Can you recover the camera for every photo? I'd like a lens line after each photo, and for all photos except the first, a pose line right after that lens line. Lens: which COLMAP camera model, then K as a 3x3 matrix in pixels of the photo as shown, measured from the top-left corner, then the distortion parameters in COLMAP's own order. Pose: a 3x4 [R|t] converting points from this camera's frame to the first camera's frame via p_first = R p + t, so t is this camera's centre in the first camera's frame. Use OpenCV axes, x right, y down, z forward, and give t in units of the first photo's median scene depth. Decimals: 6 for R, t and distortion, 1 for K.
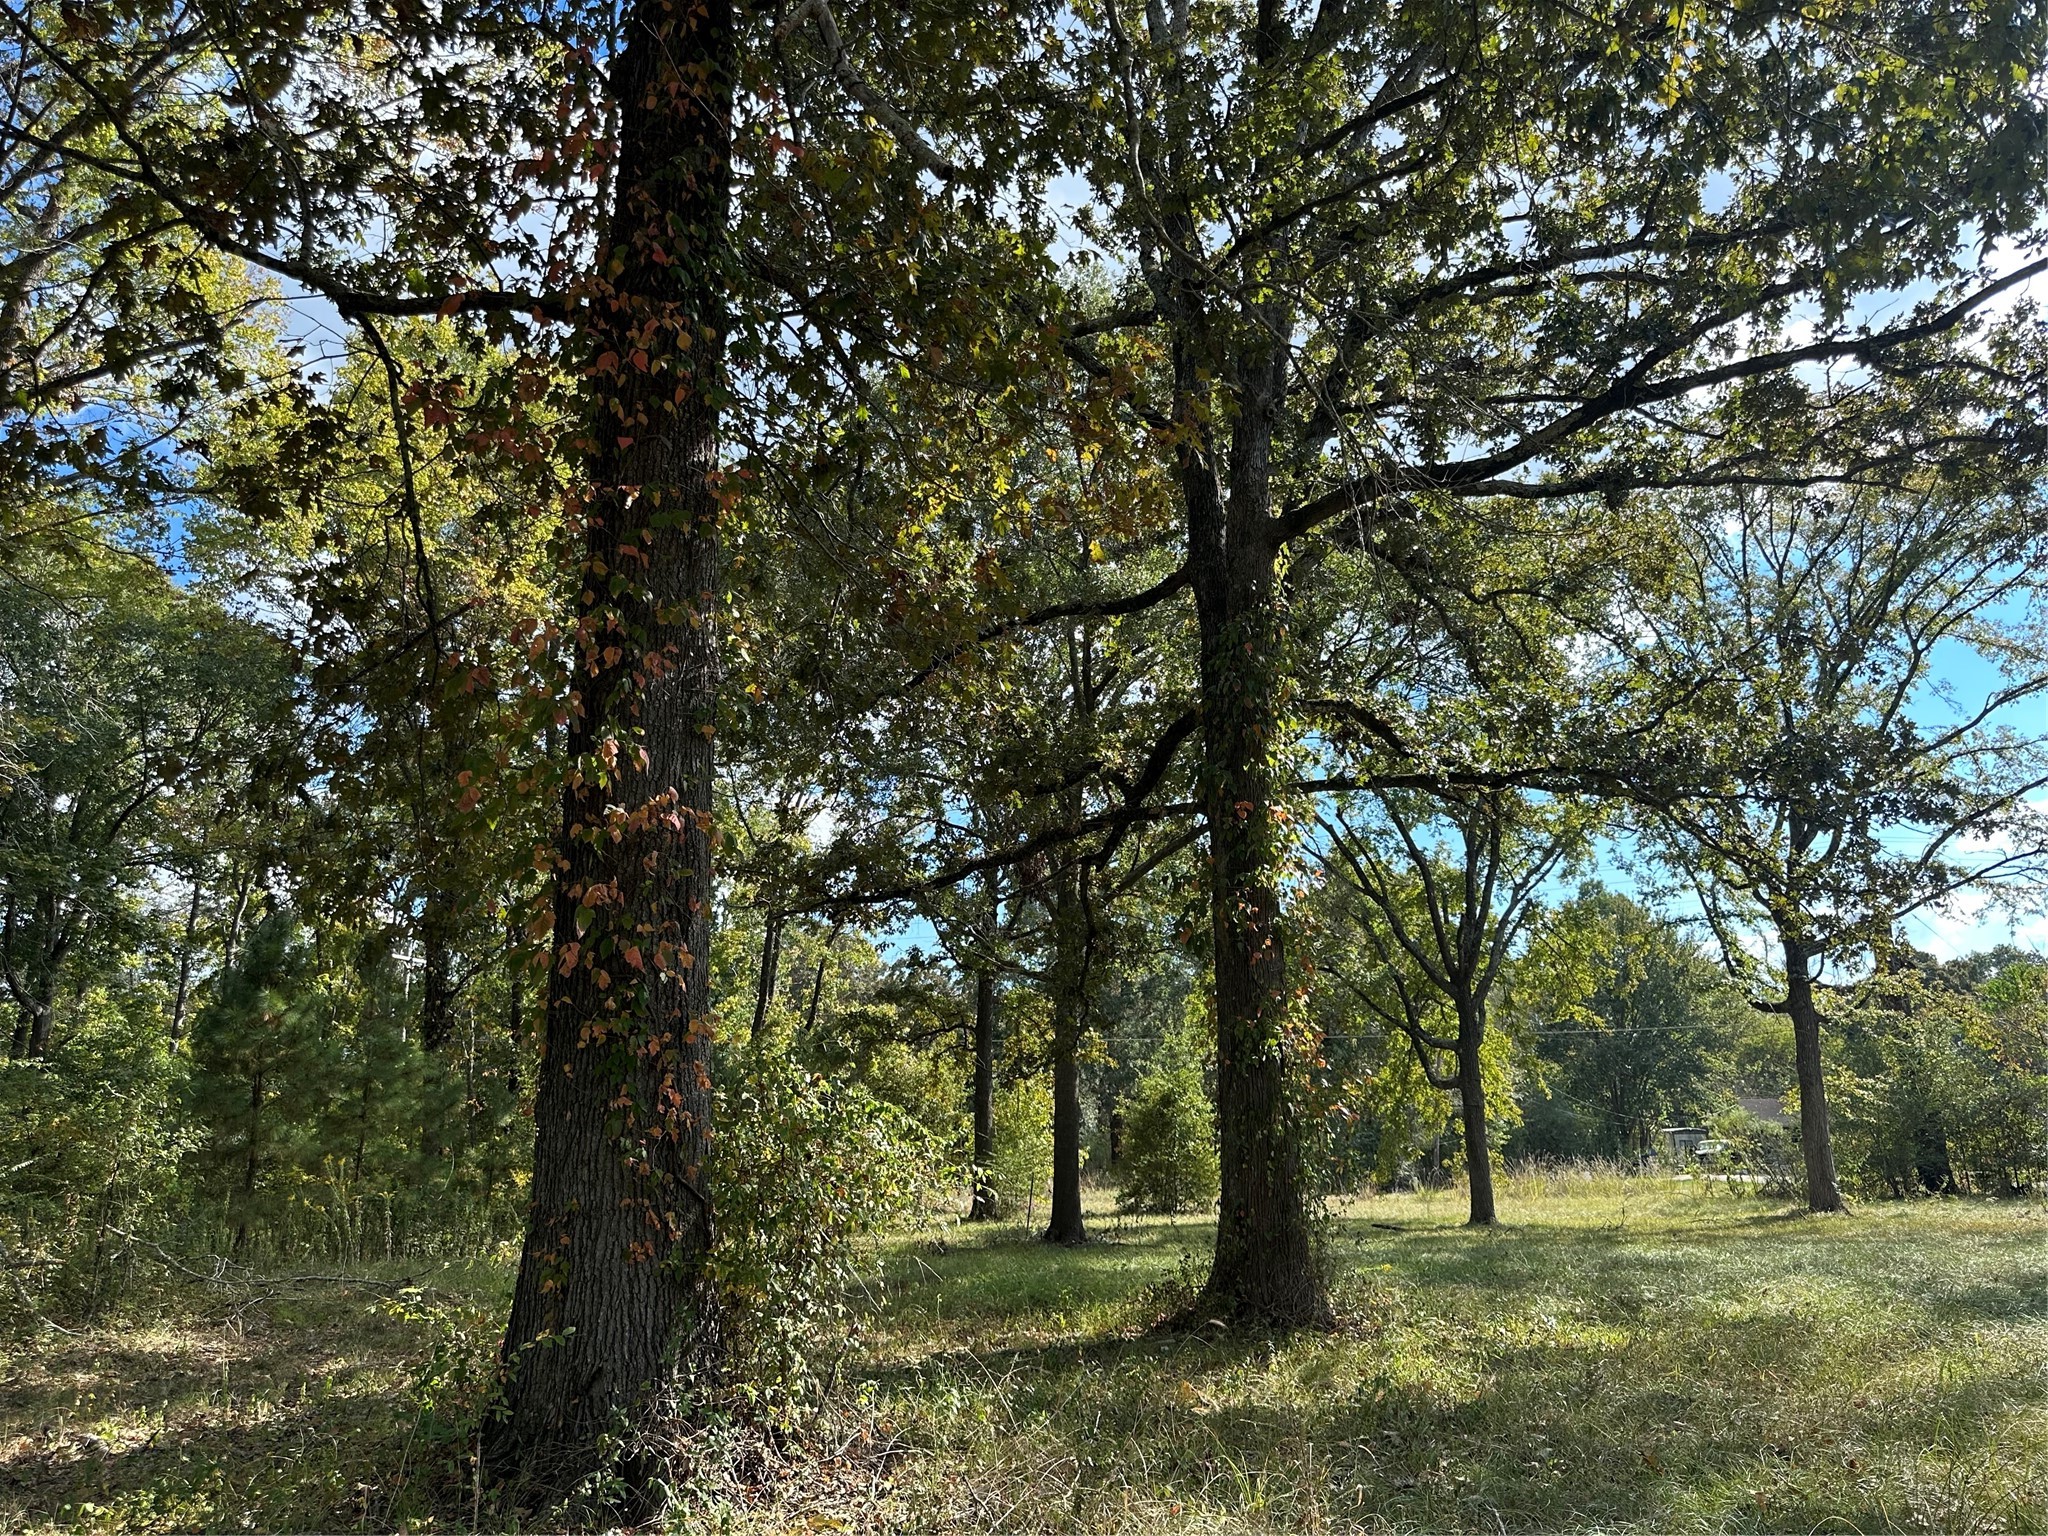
lens RADIAL K [[1423.2, 0, 1019.6], [0, 1423.2, 768.3], [0, 0, 1]] dist [0.013682, -0.029236]
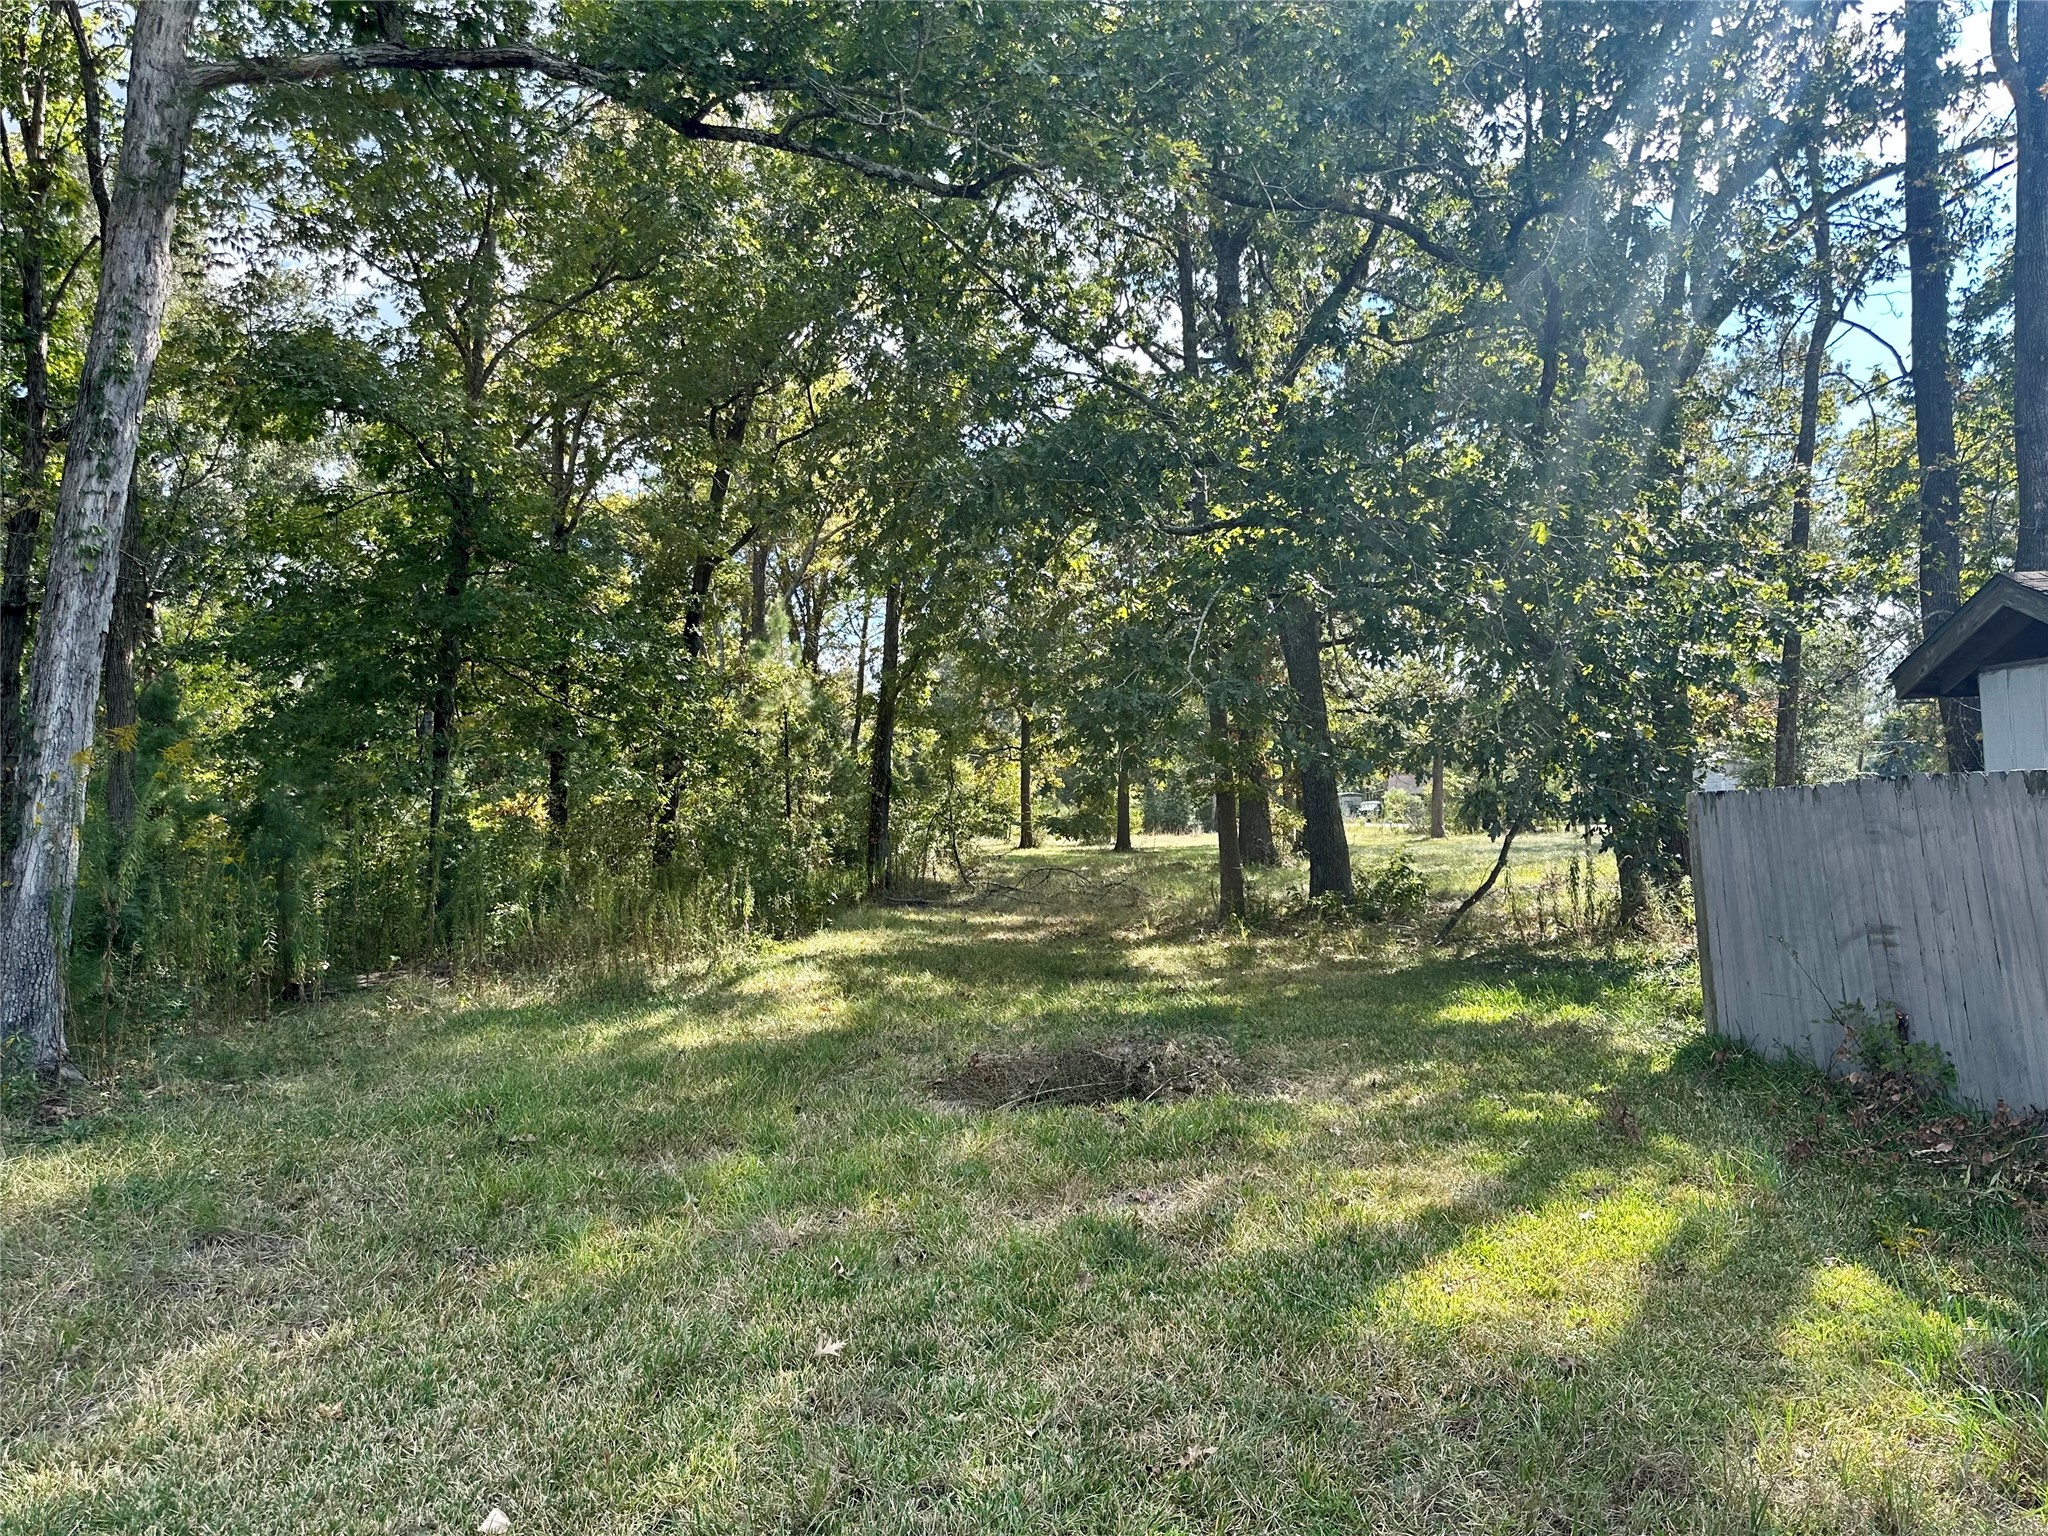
lens RADIAL K [[1423.2, 0, 1022.2], [0, 1423.2, 754.7], [0, 0, 1]] dist [0.013682, -0.029236]
pose [[0.976264, 0.005858, 0.216504, -0.472198], [-0.054406, 0.974214, 0.218970, -0.229935], [-0.209639, -0.225552, 0.951408, -0.818119]]
